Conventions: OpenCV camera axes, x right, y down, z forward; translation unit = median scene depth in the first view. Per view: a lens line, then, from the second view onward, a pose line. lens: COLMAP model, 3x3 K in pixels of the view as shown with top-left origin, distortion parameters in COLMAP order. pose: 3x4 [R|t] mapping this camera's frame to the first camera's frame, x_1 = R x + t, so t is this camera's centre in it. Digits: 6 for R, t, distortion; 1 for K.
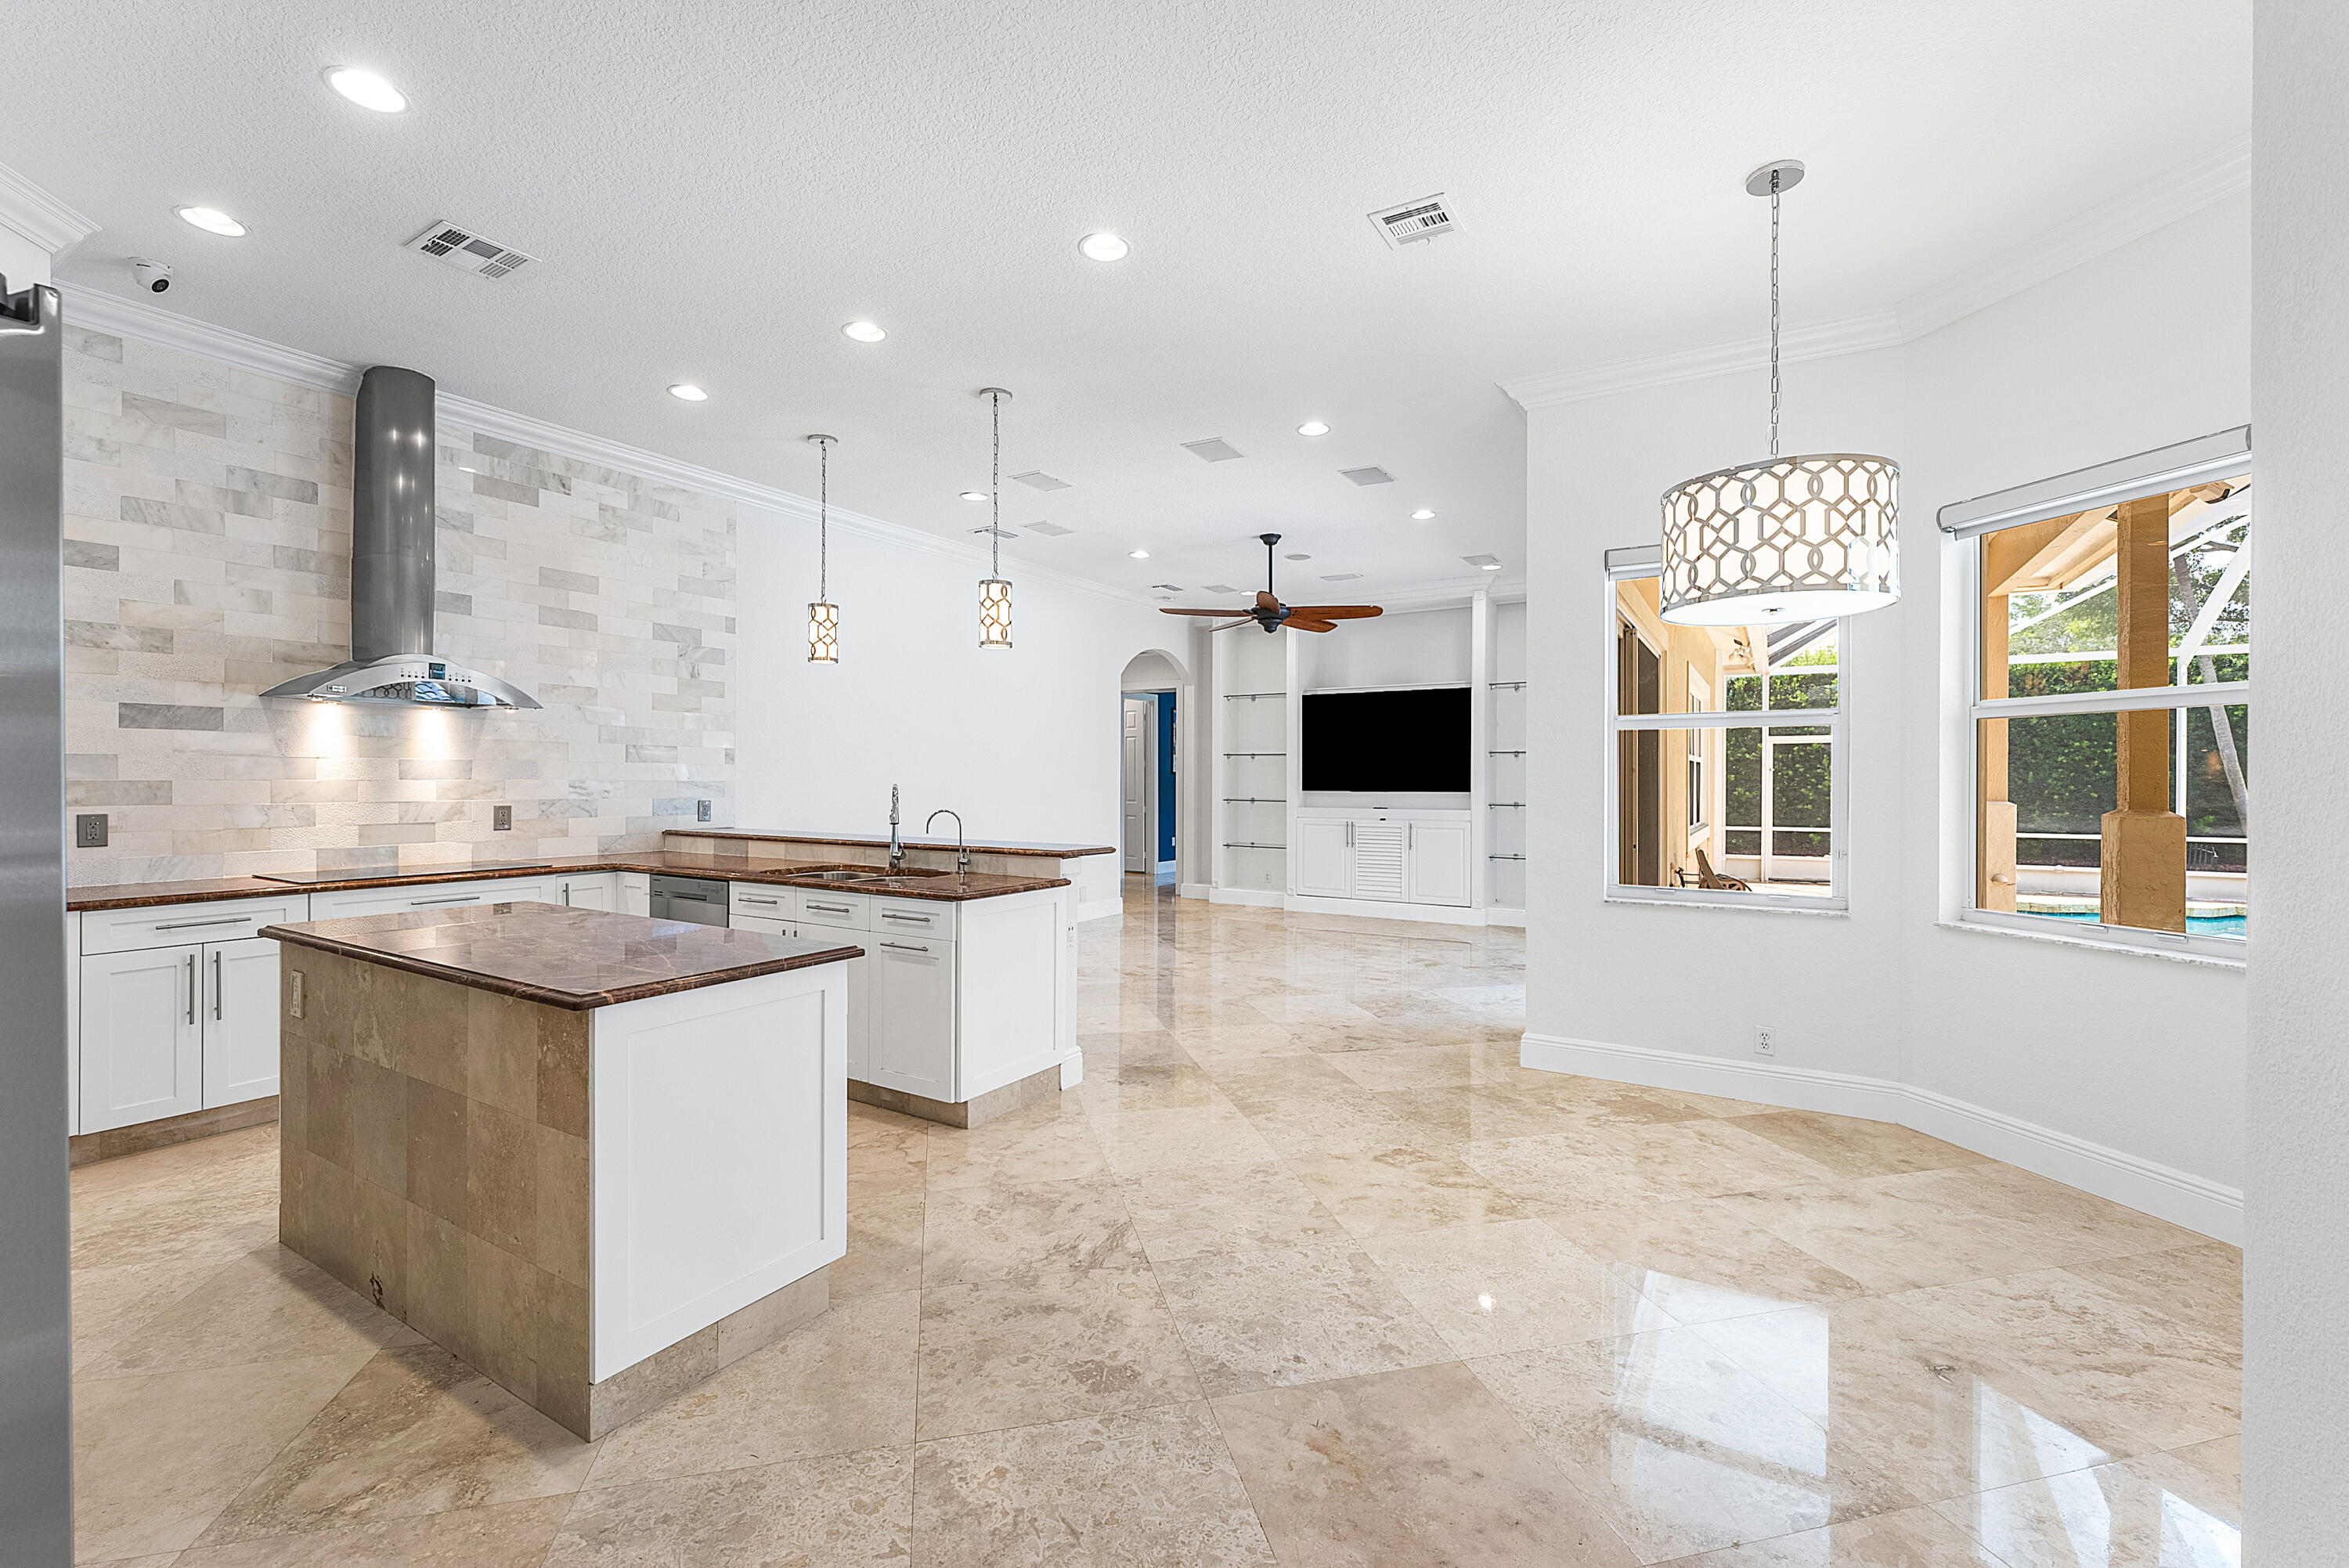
lens RADIAL K [[986.2, 0, 1176.8], [0, 986.2, 785.6], [0, 0, 1]] dist [-0.000185, 0.000047]
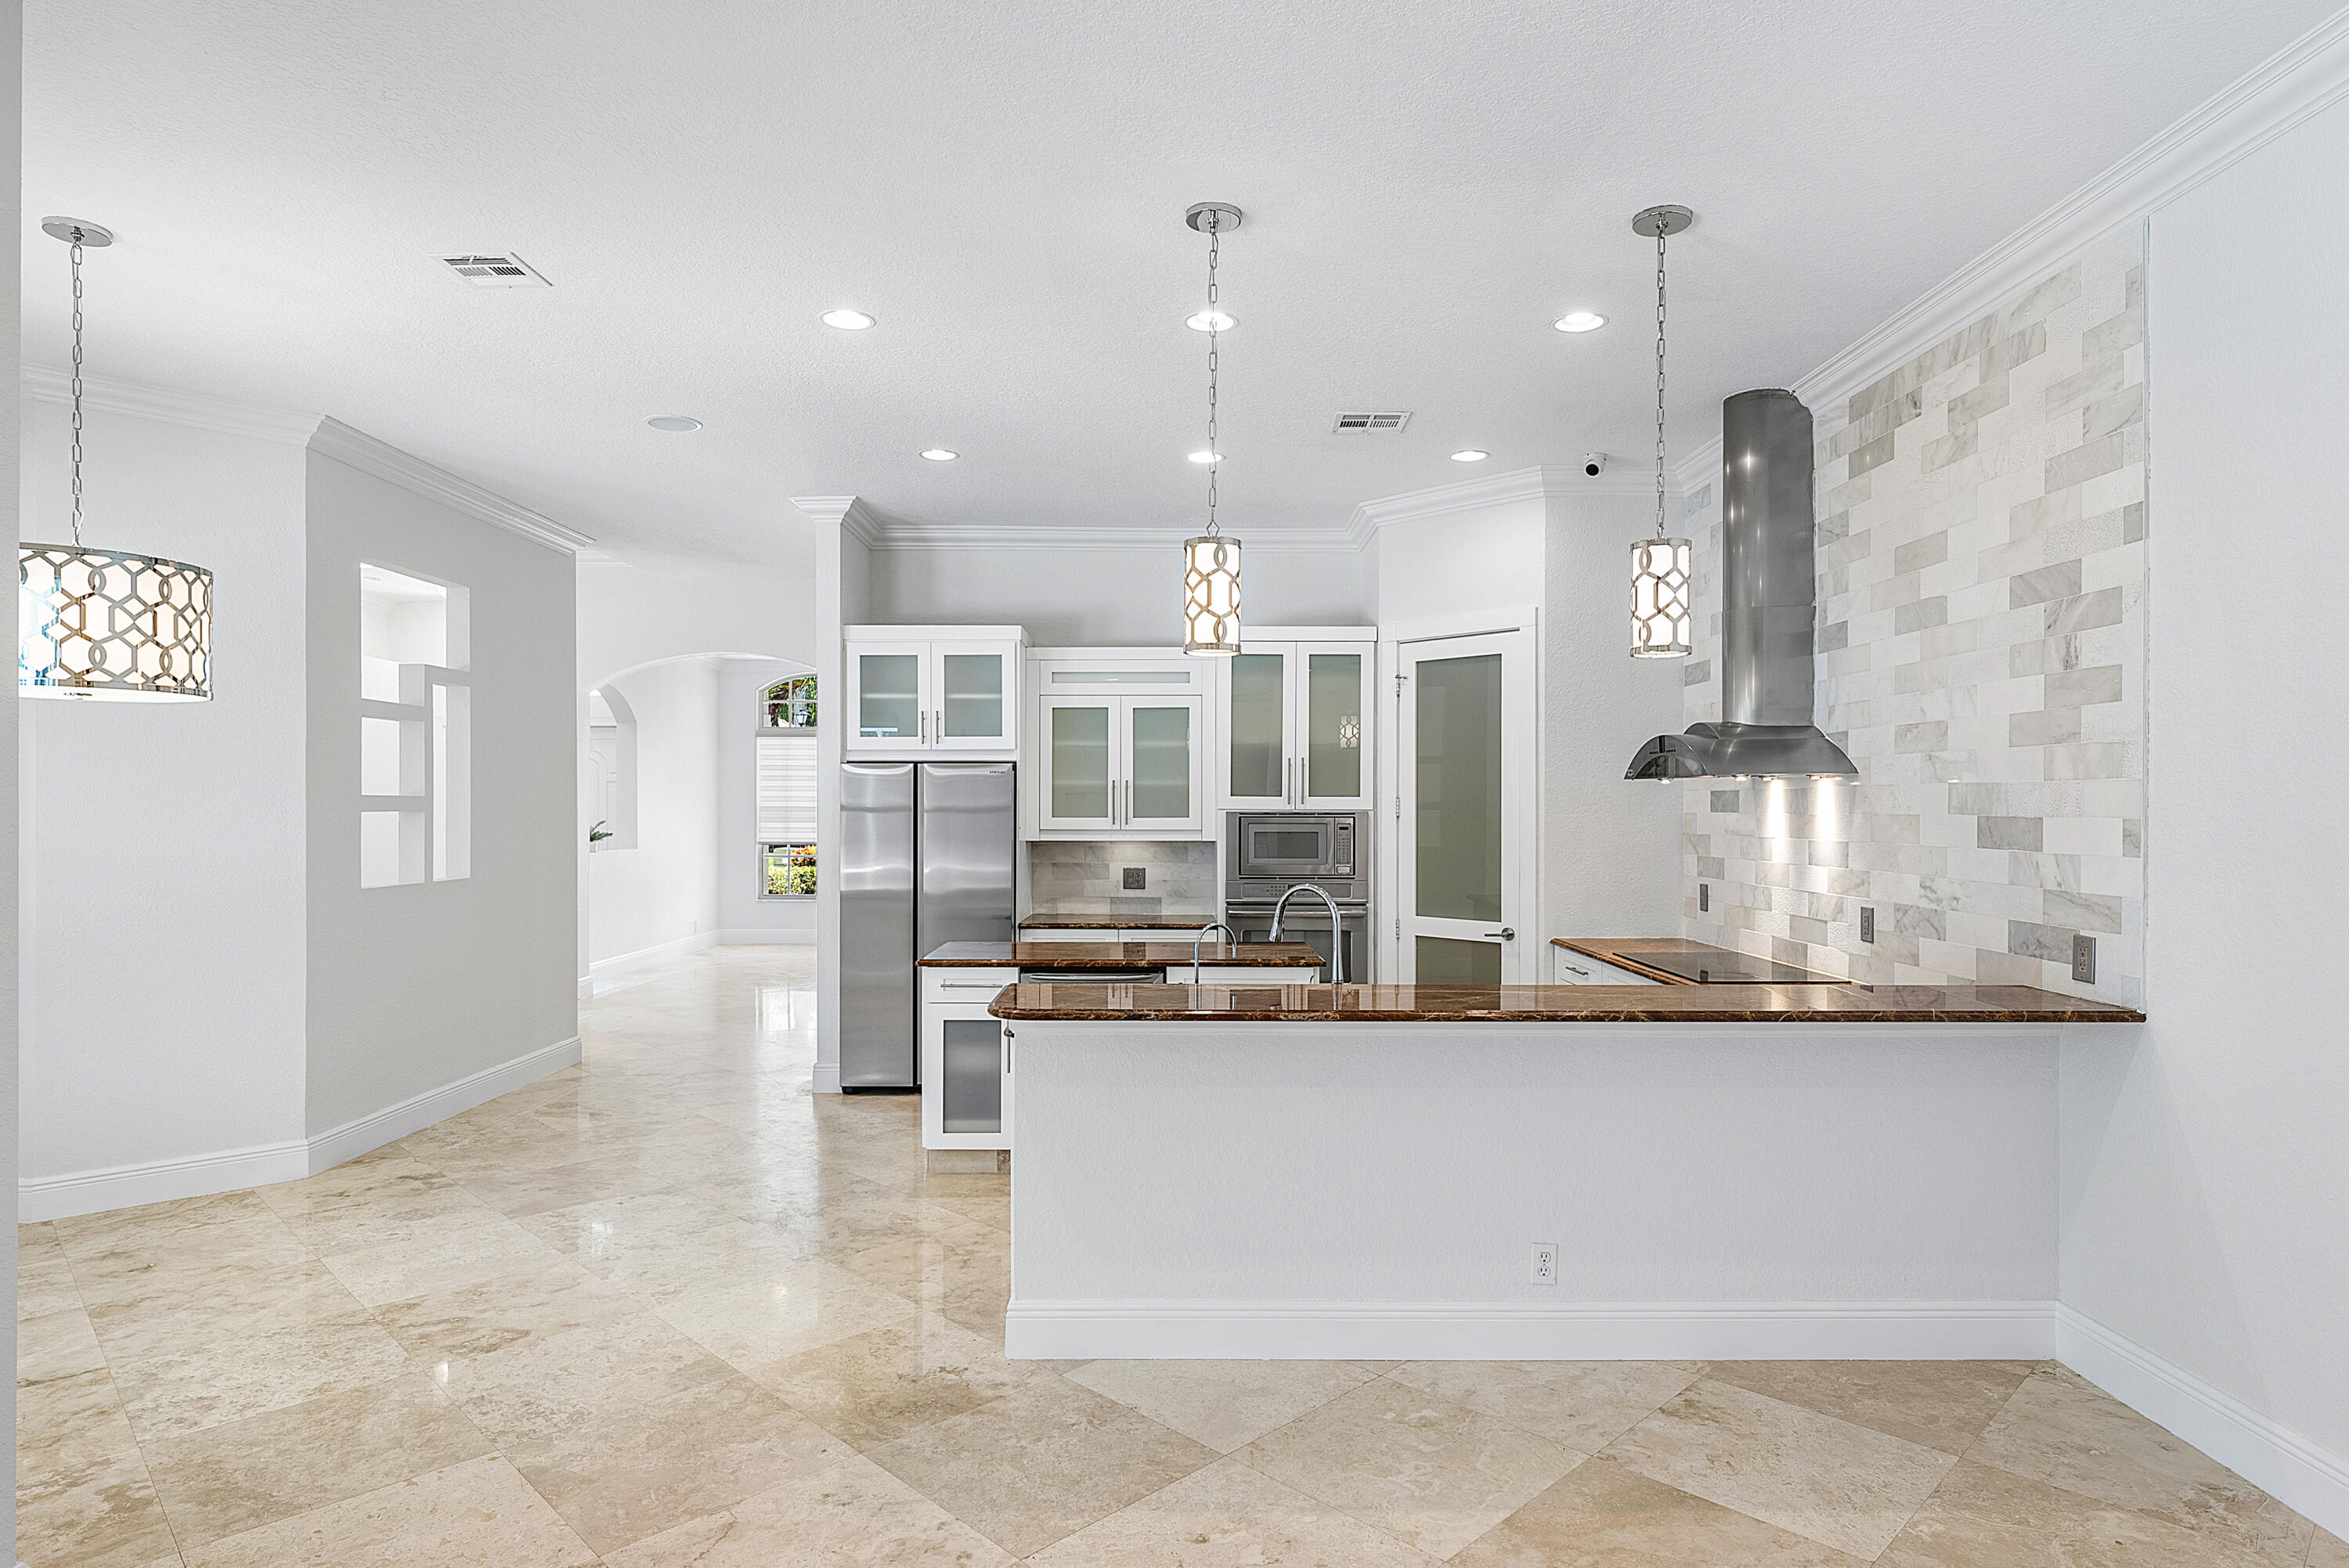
lens RADIAL K [[1291.7, 0, 1190.1], [0, 1291.7, 802.0], [0, 0, 1]] dist [-0.003873, 0.000955]
pose [[-0.849319, -0.007669, -0.527825, 0.260657], [-0.009996, 0.999949, 0.001555, -0.063334], [0.527786, 0.006597, -0.849352, 1.895291]]
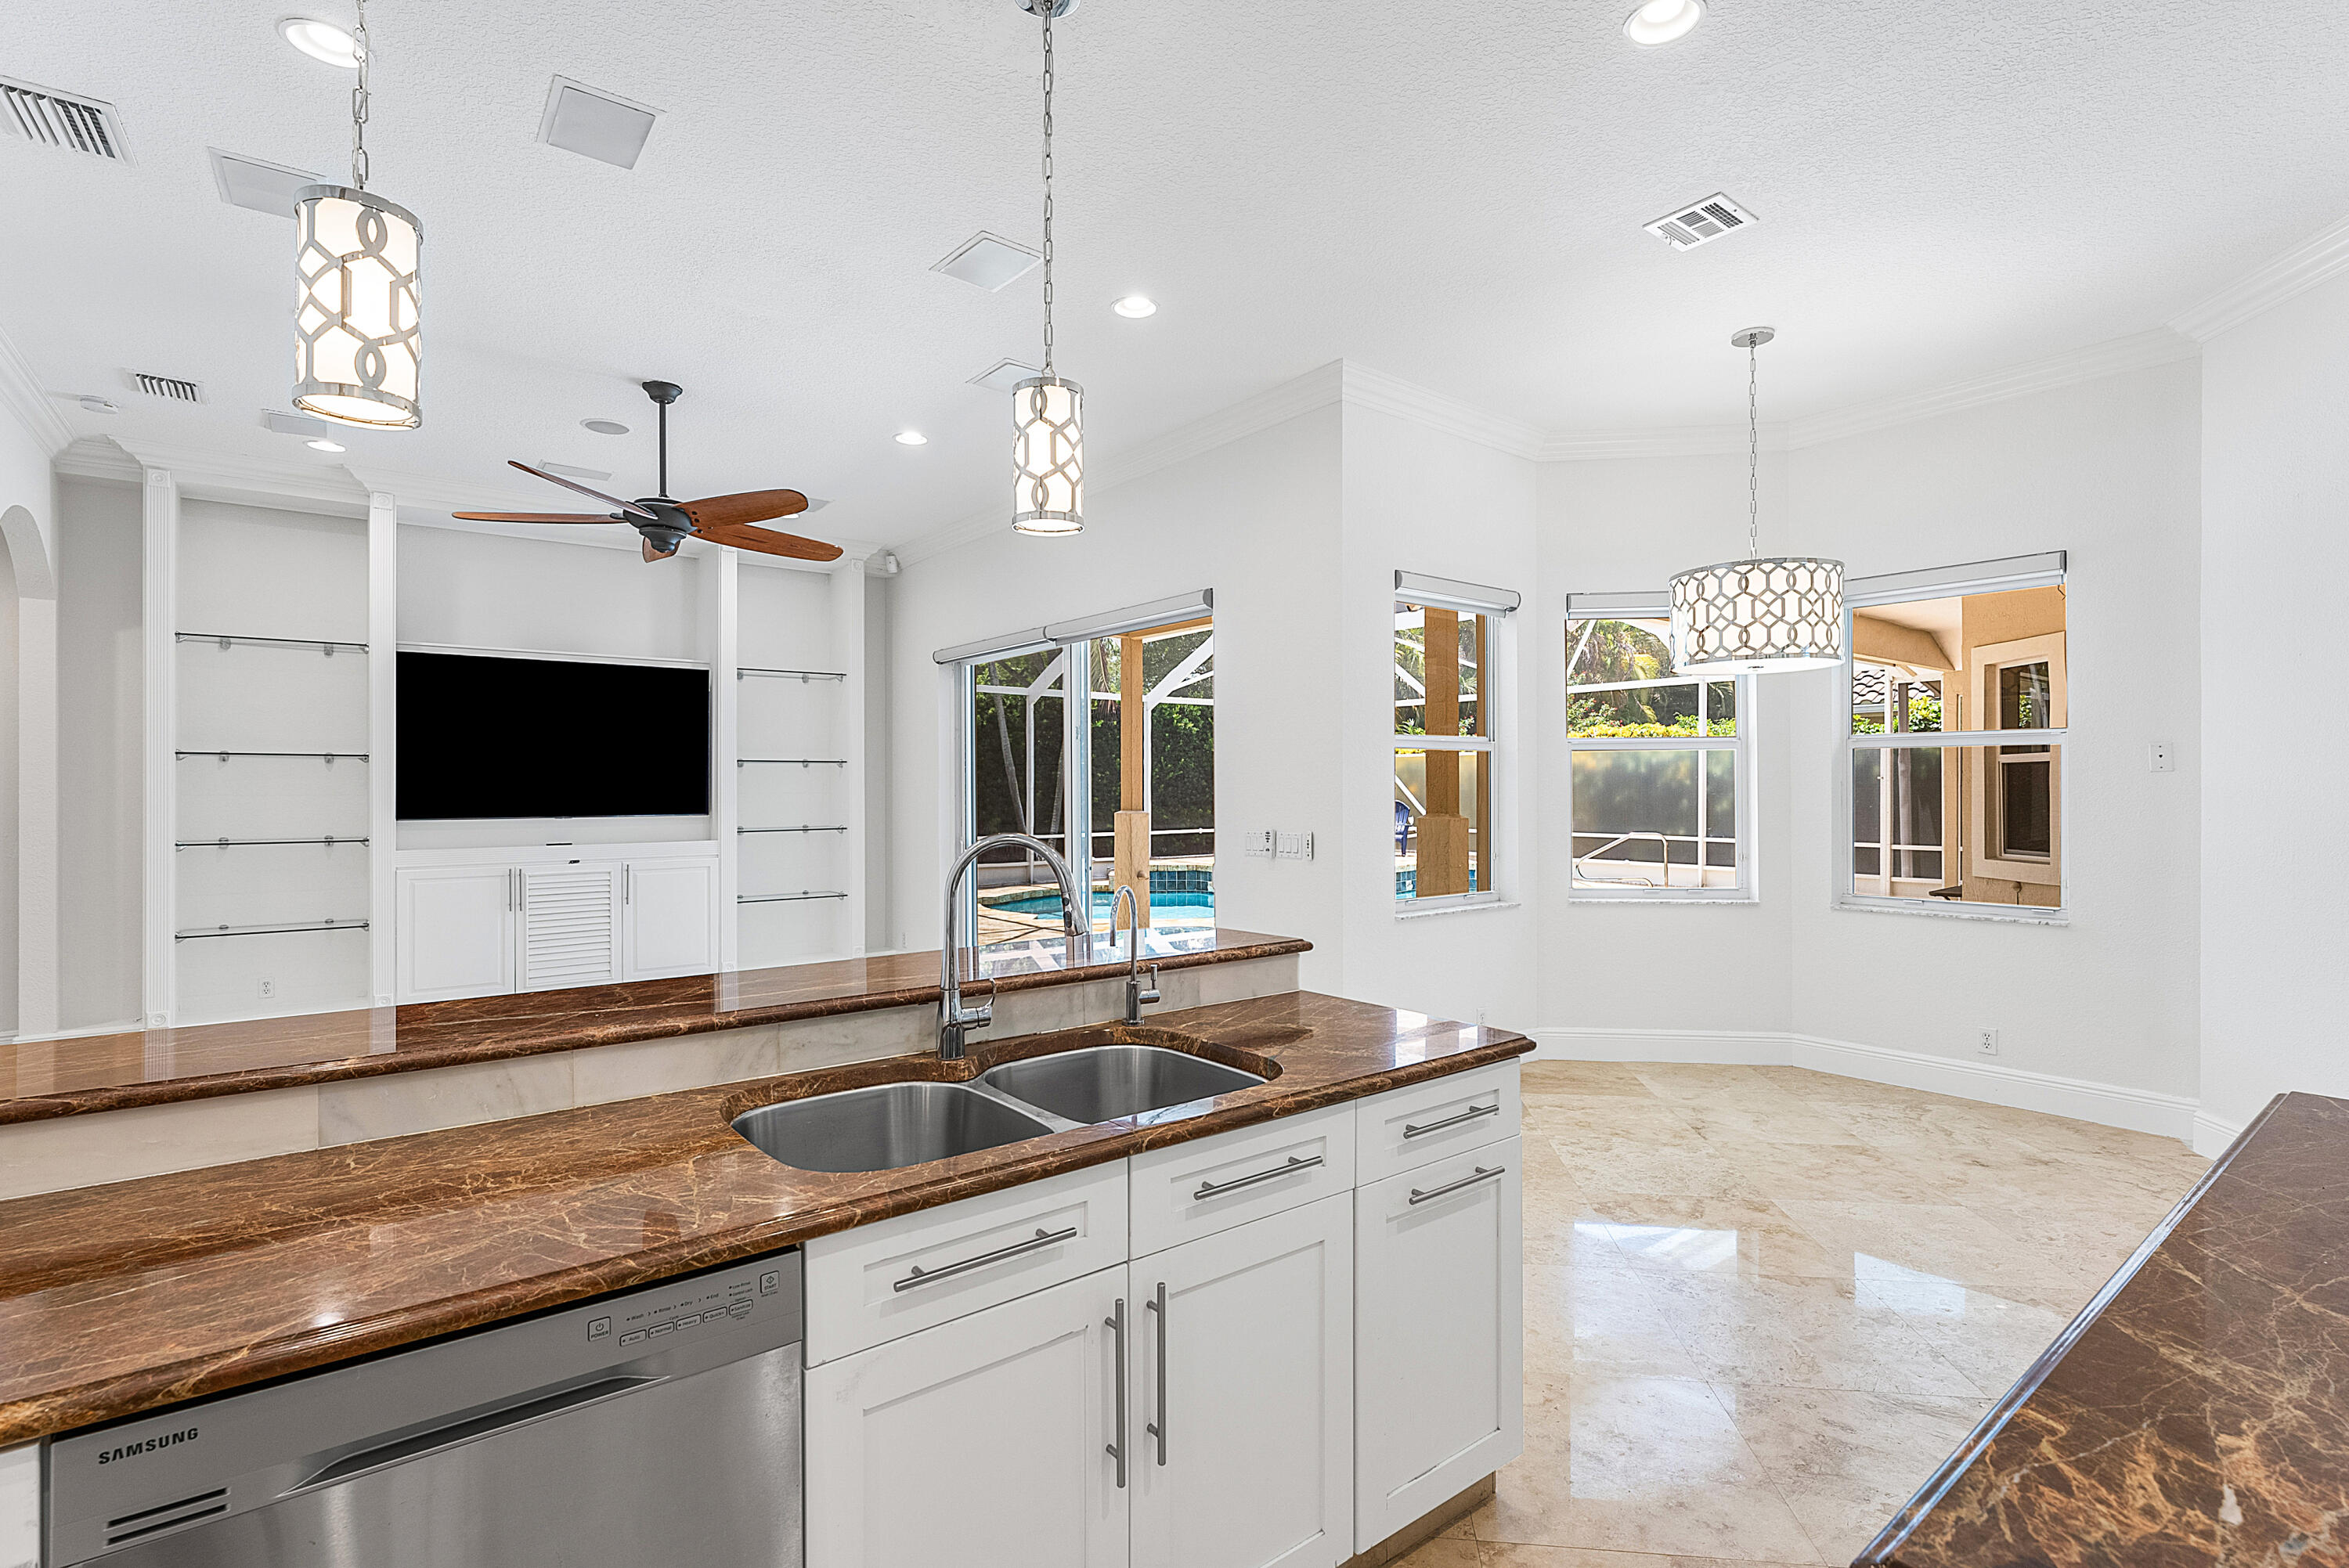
lens RADIAL K [[1106.6, 0, 1177.7], [0, 1106.6, 787.0], [0, 0, 1]] dist [0.001536, 0.001195]
pose [[0.347367, -0.005093, 0.937715, -0.756487], [0.012494, 0.999922, 0.000802, -0.022087], [-0.937646, 0.011437, 0.347404, 0.881672]]
